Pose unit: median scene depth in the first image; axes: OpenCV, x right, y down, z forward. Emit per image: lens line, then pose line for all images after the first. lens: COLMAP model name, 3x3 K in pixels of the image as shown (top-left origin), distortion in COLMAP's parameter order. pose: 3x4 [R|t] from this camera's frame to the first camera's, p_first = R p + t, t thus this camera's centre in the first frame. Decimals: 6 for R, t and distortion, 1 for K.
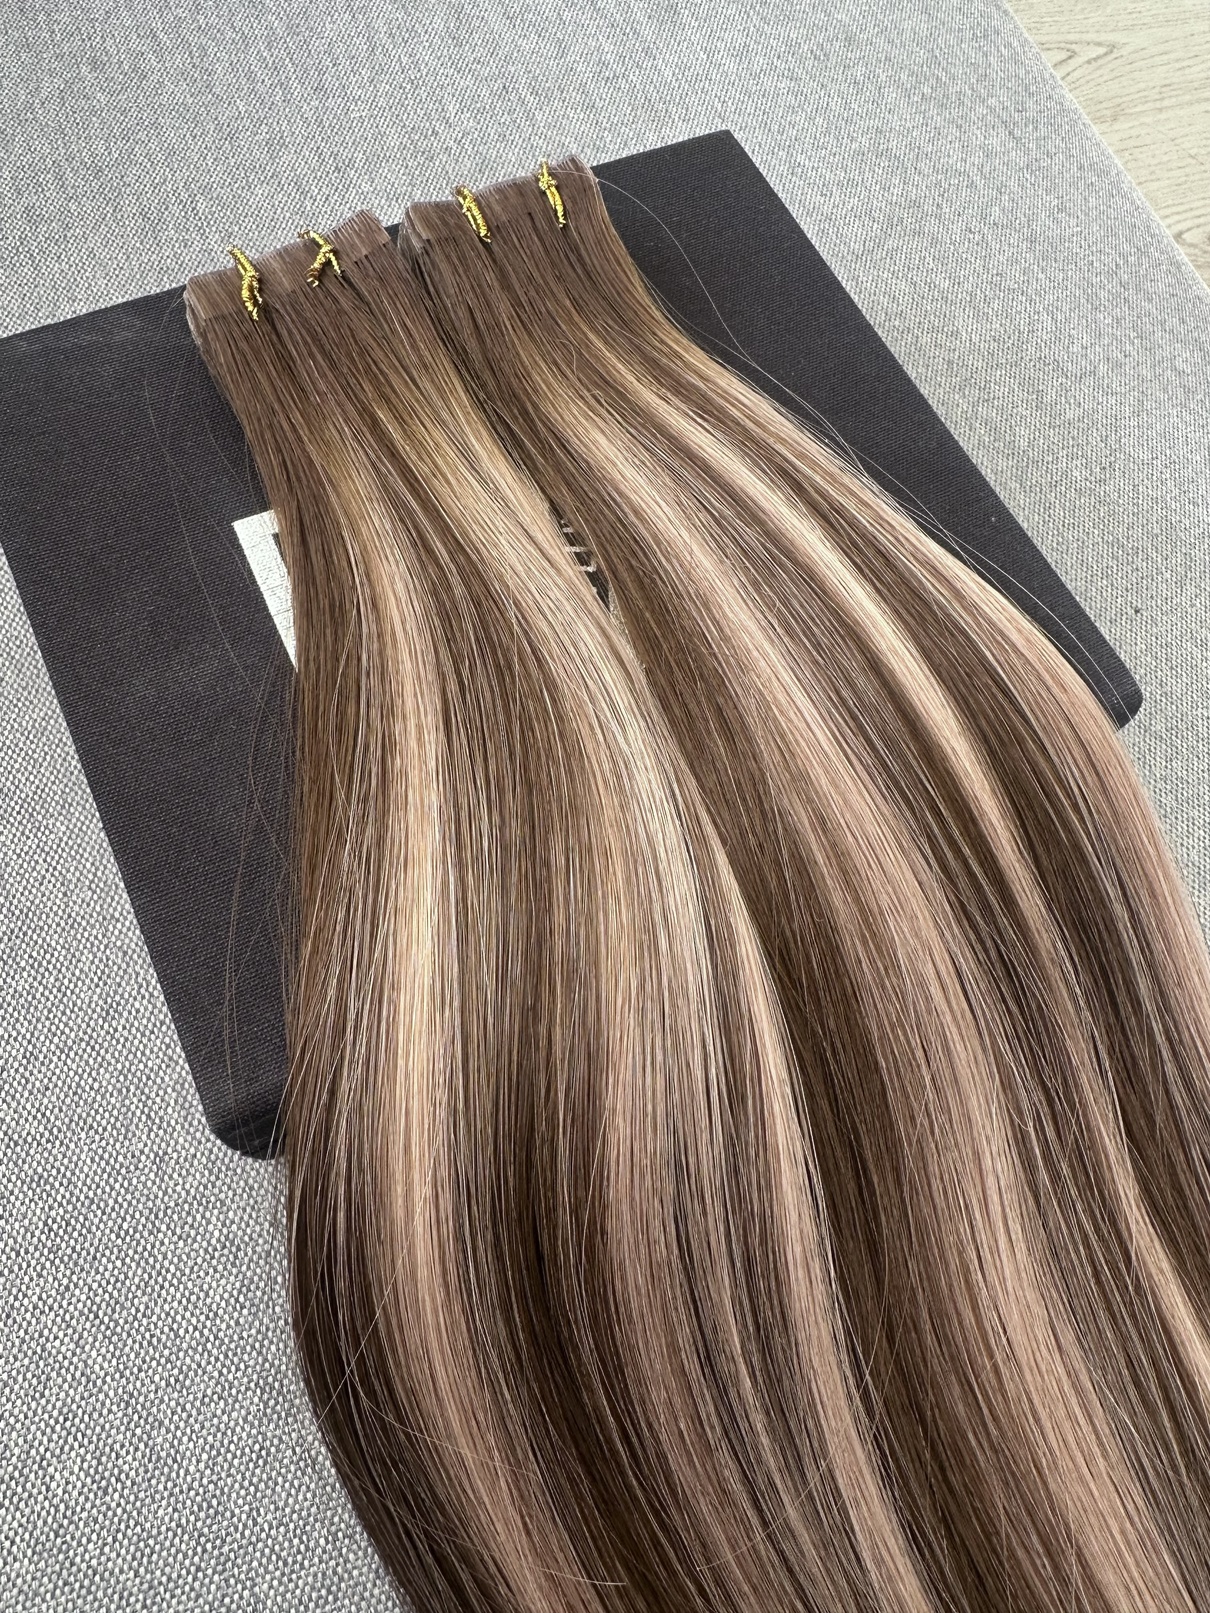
lens RADIAL K [[1152.8, 0, 517.2], [0, 1152.8, 754.6], [0, 0, 1]] dist [0.005988, -0.000065]
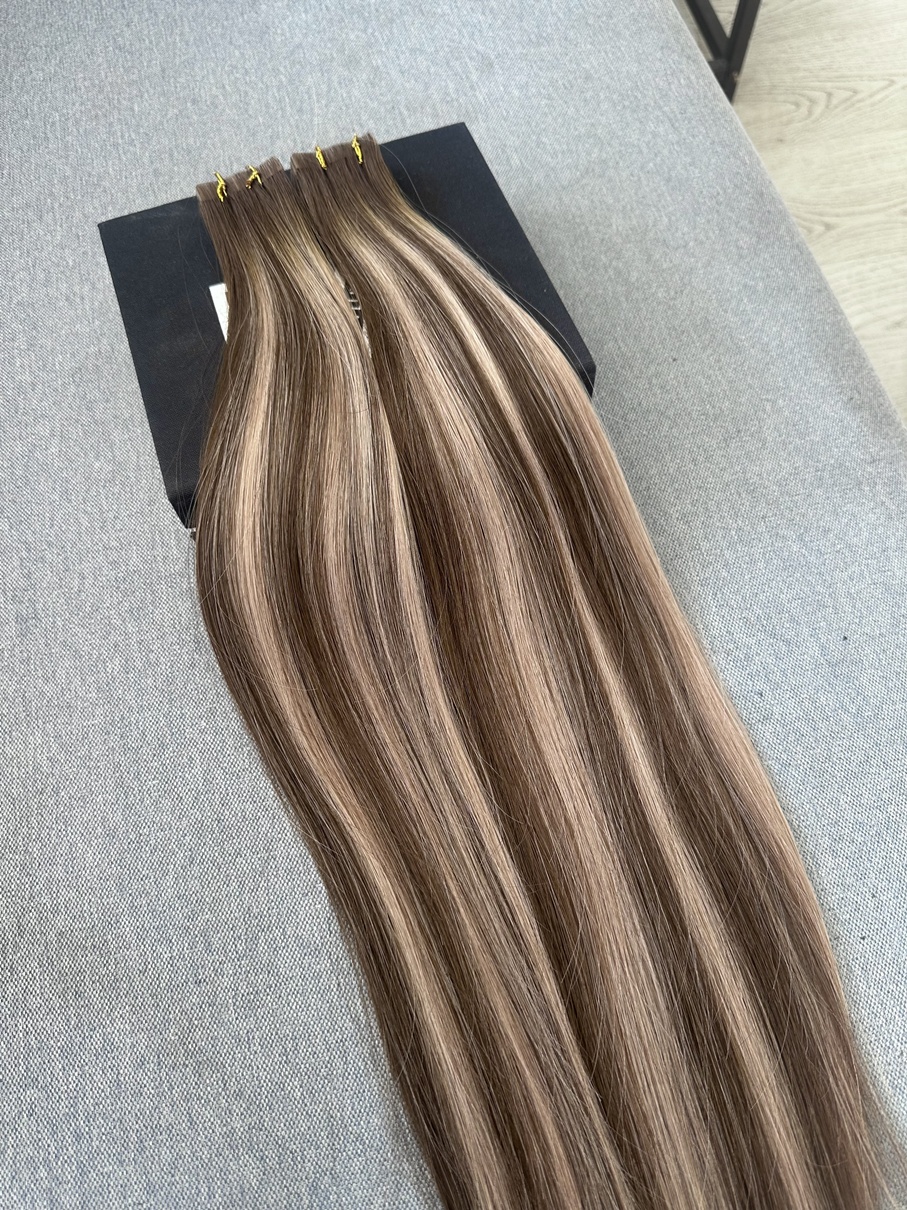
lens RADIAL K [[900.1, 0, 453.5], [0, 900.1, 605.0], [0, 0, 1]] dist [-0.005777, -0.005096]
pose [[0.989659, 0.047591, -0.135316, 0.512376], [-0.051467, 0.998354, -0.025293, 0.455321], [0.133890, 0.031995, 0.990480, -0.713232]]
